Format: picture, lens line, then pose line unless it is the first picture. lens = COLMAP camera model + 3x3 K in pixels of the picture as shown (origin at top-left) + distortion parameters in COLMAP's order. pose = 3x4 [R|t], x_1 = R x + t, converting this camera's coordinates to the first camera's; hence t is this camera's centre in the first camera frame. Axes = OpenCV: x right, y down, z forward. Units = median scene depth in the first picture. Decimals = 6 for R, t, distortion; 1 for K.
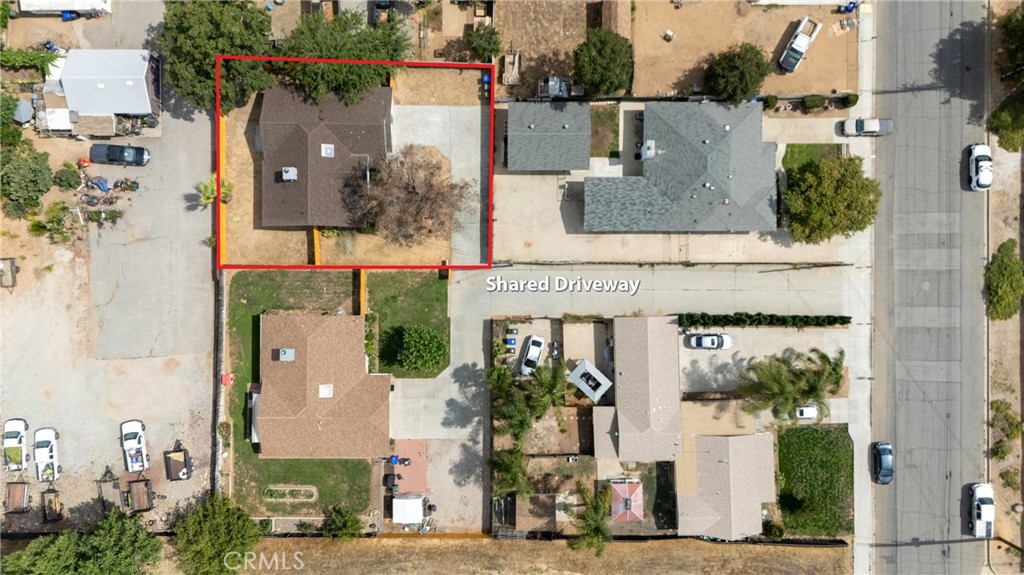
lens RADIAL K [[747.7, 0, 537.5], [0, 747.7, 296.3], [0, 0, 1]] dist [0.027406, -0.020962]
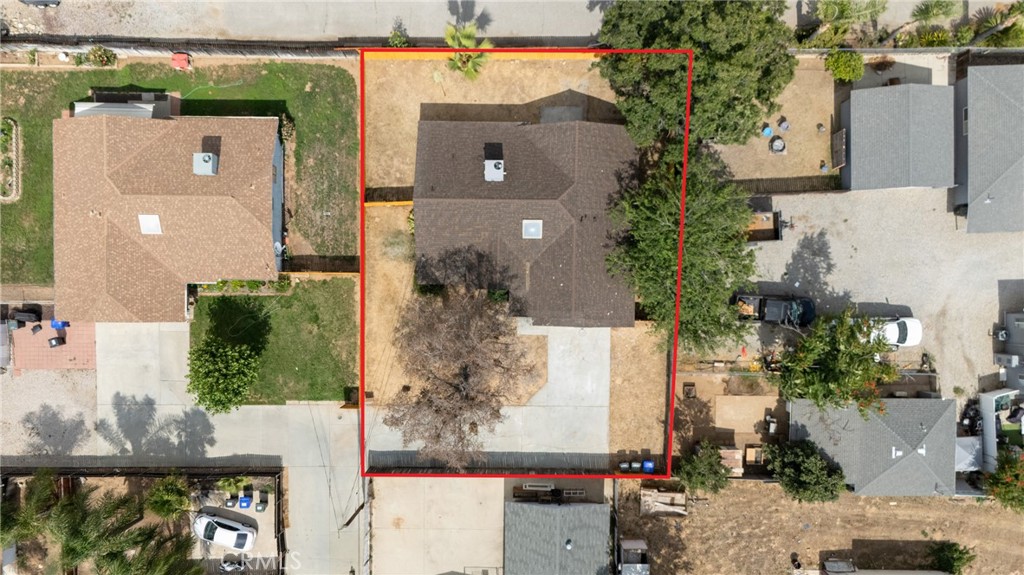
lens RADIAL K [[747.7, 0, 509.0], [0, 747.7, 331.8], [0, 0, 1]] dist [0.027406, -0.020962]
pose [[-0.005751, 0.999149, 0.040851, -0.210607], [-0.999941, -0.006121, 0.008938, -0.173967], [0.009181, -0.040798, 0.999125, 0.352491]]
